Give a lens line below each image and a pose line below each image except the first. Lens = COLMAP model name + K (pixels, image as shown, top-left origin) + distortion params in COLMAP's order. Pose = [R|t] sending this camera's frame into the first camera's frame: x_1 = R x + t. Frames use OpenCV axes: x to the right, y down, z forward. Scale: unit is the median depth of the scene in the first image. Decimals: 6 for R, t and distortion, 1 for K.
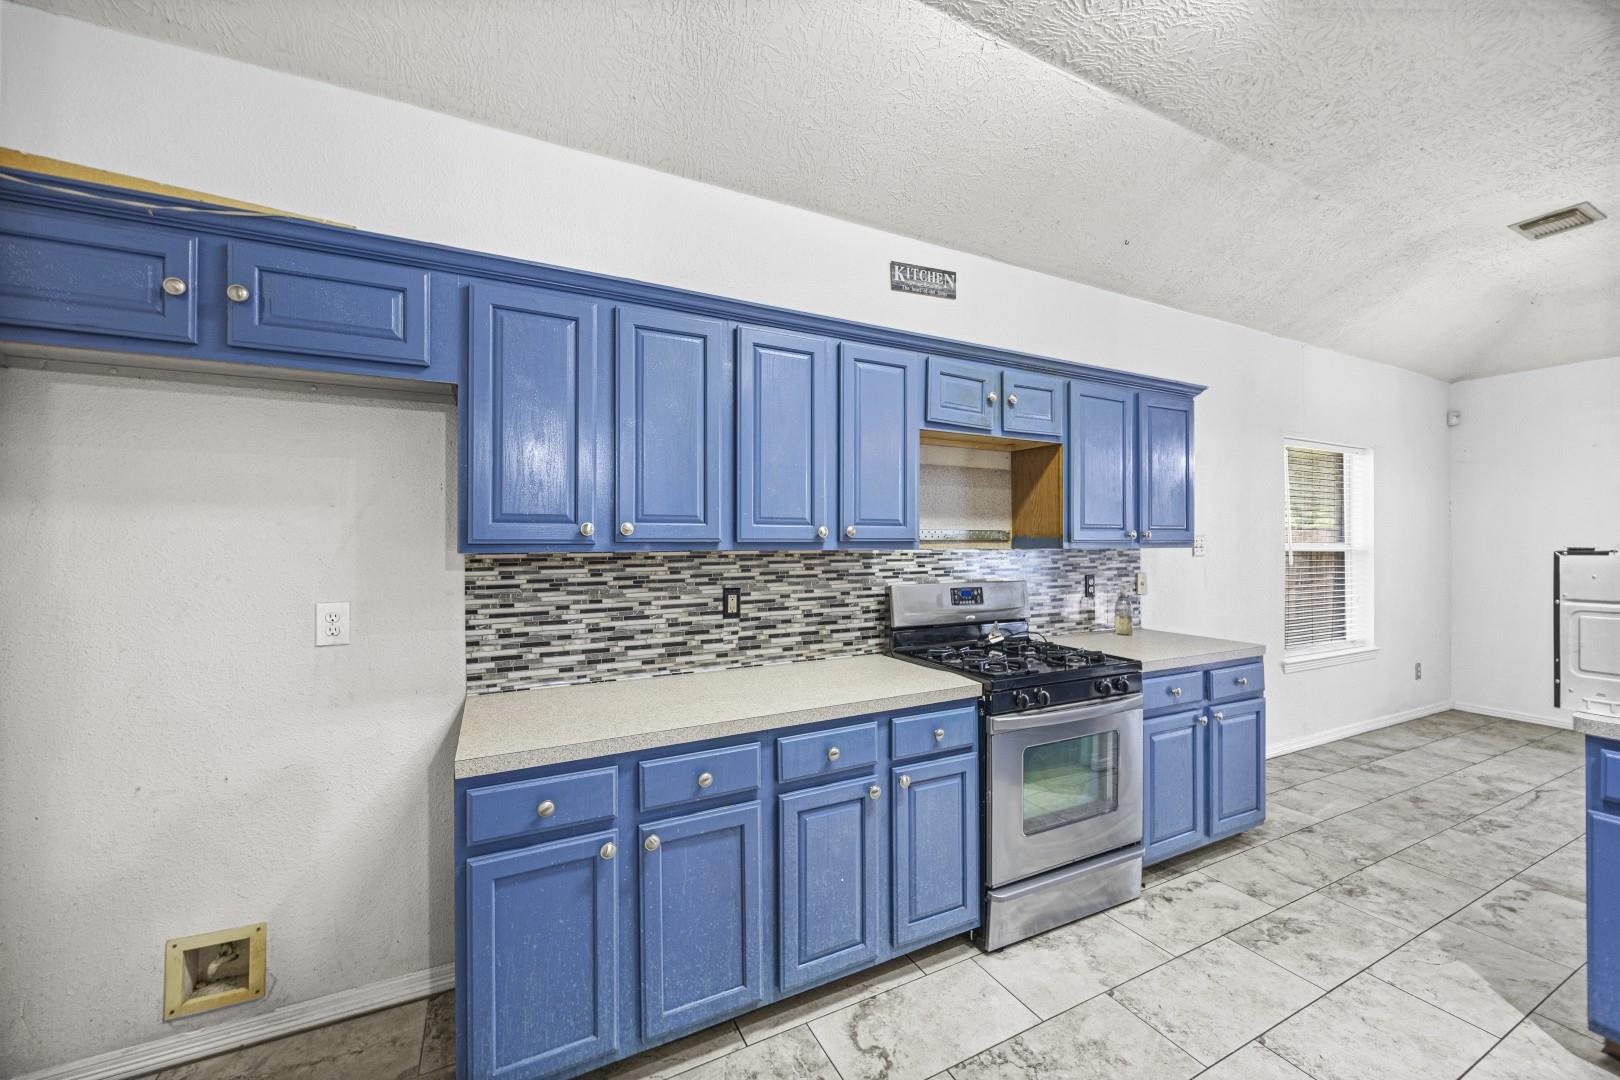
lens RADIAL K [[628.3, 0, 805.0], [0, 628.3, 536.4], [0, 0, 1]] dist [-0.000749, 0.000028]
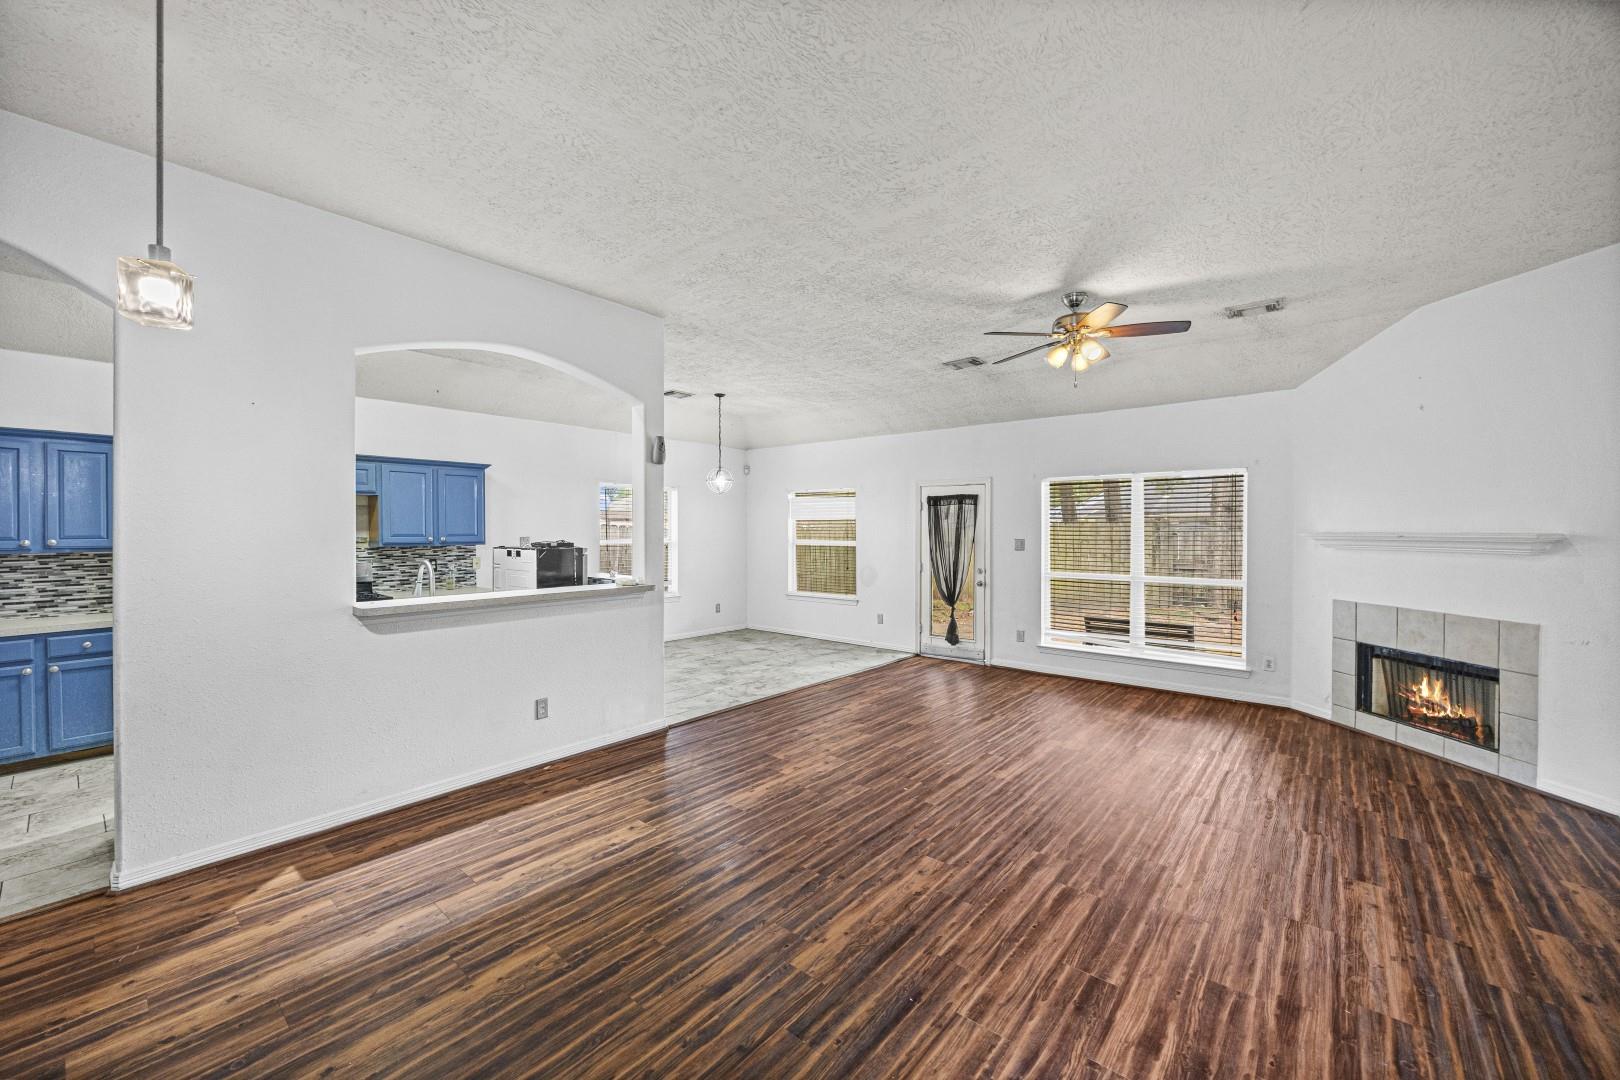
lens RADIAL K [[628.3, 0, 809.4], [0, 628.3, 533.0], [0, 0, 1]] dist [-0.000749, 0.000028]
pose [[0.915671, -0.005926, 0.401886, 1.096606], [0.001681, 0.999939, 0.010916, -0.055386], [-0.401926, -0.009320, 0.915625, -1.810000]]
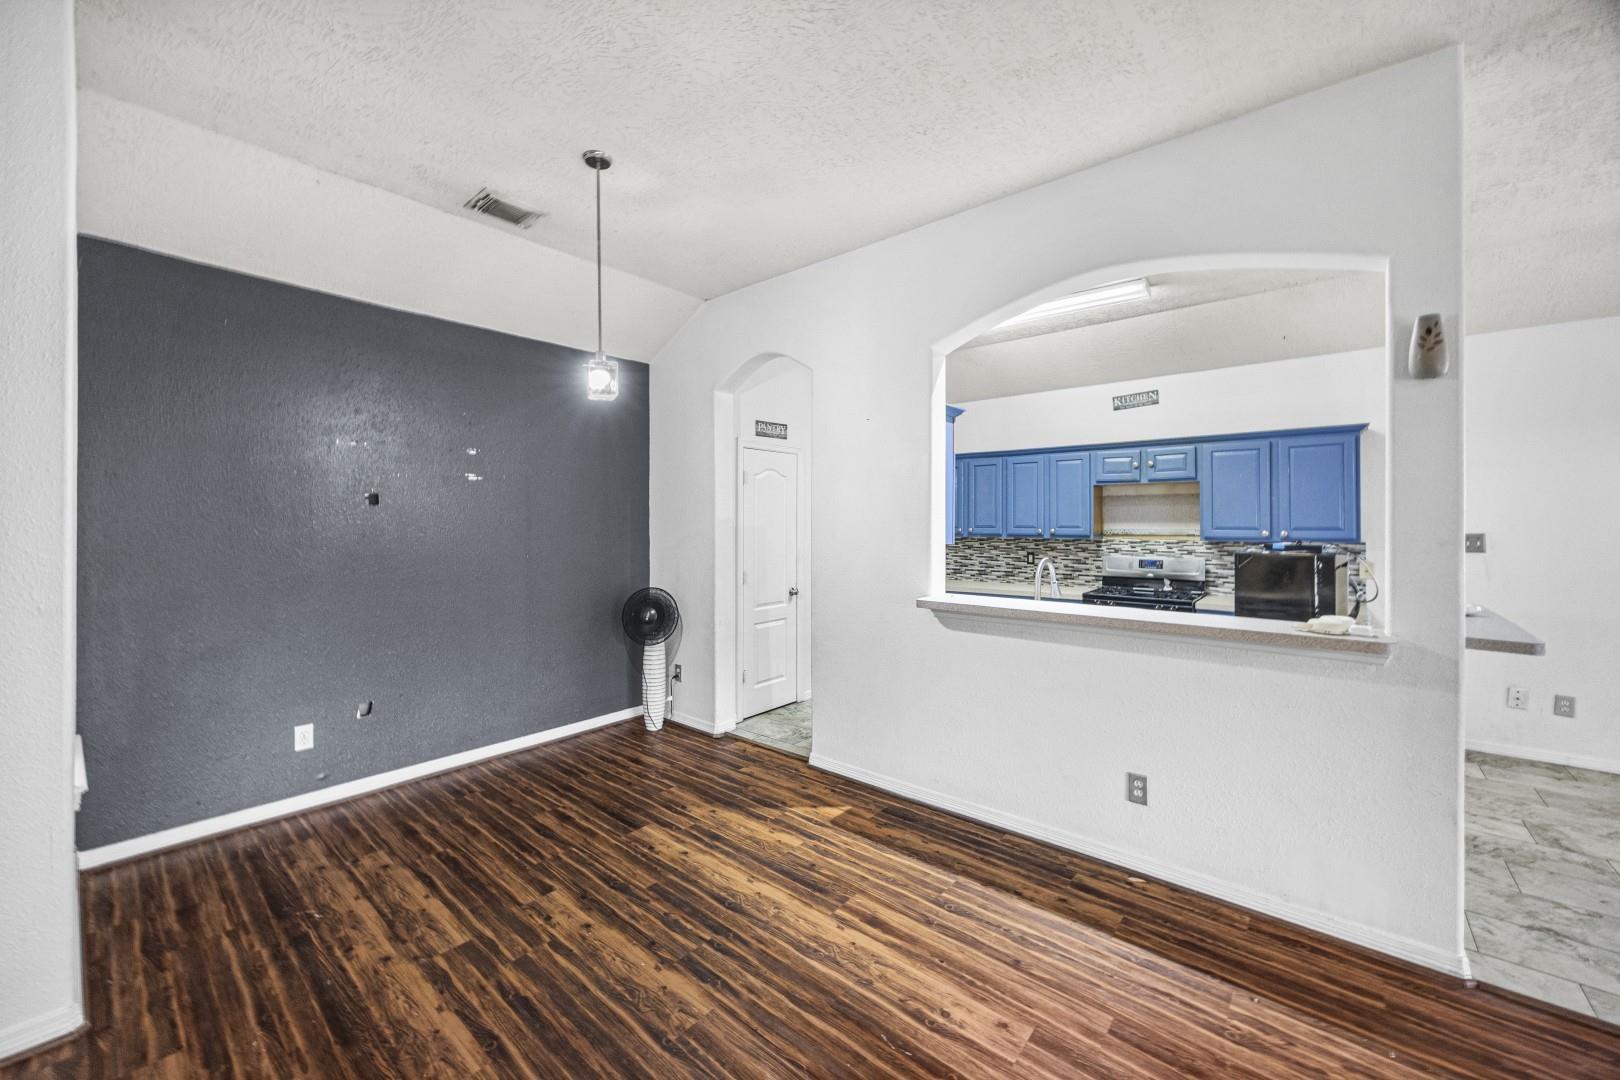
lens RADIAL K [[628.3, 0, 801.9], [0, 628.3, 523.3], [0, 0, 1]] dist [-0.000749, 0.000028]
pose [[0.387594, 0.000245, -0.921830, 1.999278], [0.003486, 0.999992, 0.001732, -0.045102], [0.921823, -0.003885, 0.387590, -0.886924]]
